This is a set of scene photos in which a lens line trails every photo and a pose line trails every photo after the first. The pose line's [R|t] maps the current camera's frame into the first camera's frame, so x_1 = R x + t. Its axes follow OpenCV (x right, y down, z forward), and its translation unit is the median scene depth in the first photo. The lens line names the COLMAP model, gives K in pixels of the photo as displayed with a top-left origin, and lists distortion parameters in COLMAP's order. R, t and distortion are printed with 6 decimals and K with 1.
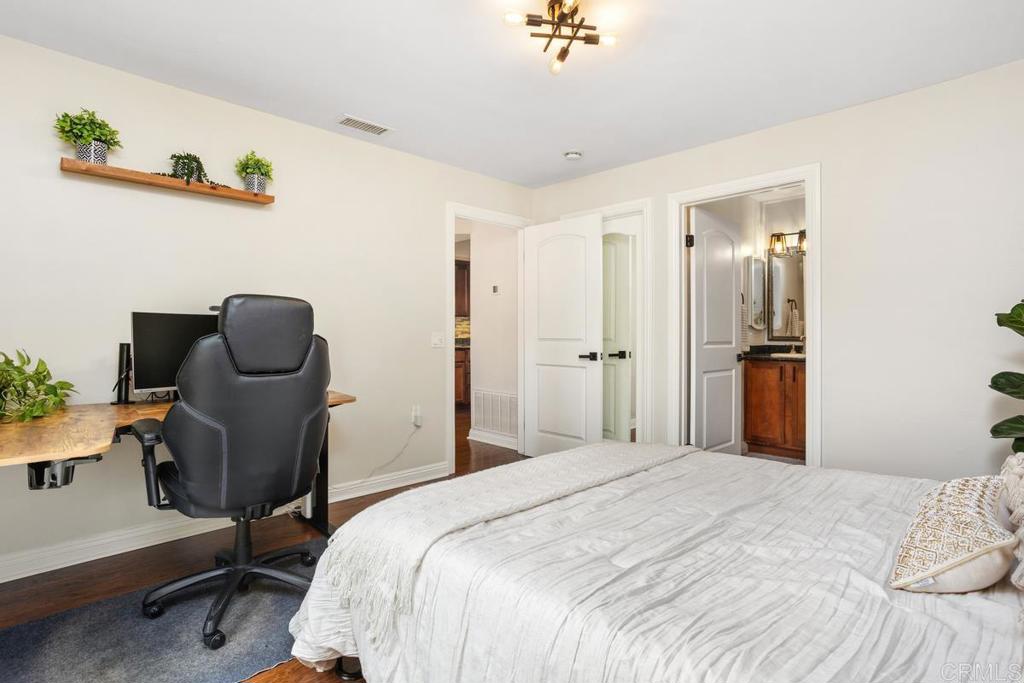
lens RADIAL K [[494.6, 0, 509.8], [0, 494.6, 325.0], [0, 0, 1]] dist [-0.051993, 0.029438]
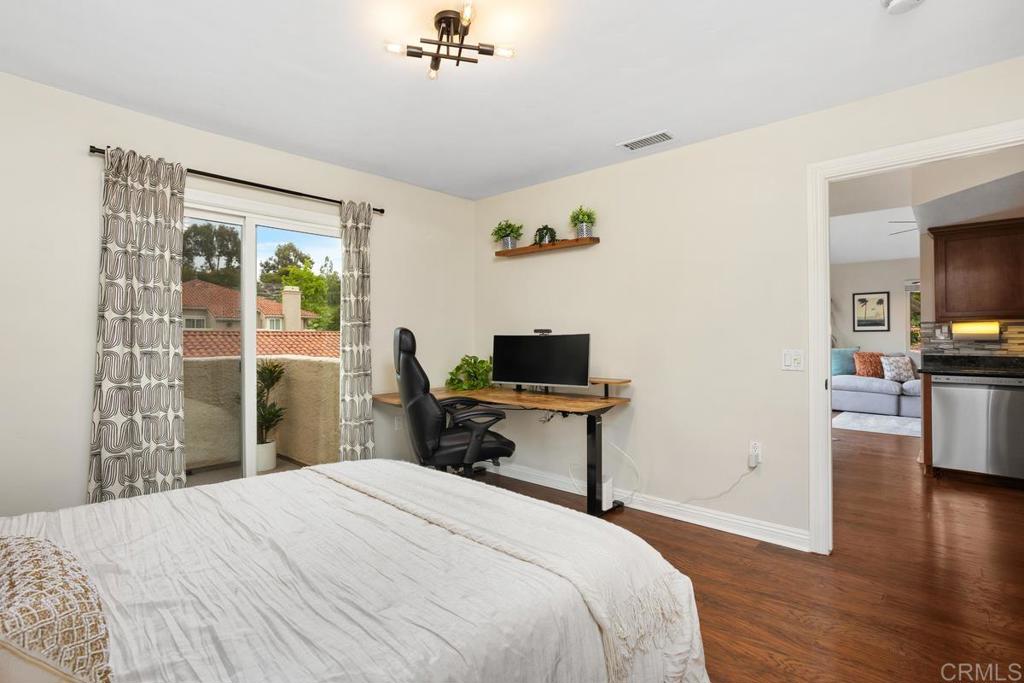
lens RADIAL K [[495.7, 0, 508.2], [0, 495.7, 333.9], [0, 0, 1]] dist [-0.053048, 0.030448]
pose [[0.067650, -0.011331, -0.997645, 0.848137], [0.014291, 0.999844, -0.010387, -0.012307], [0.997607, -0.013554, 0.067801, 0.816689]]
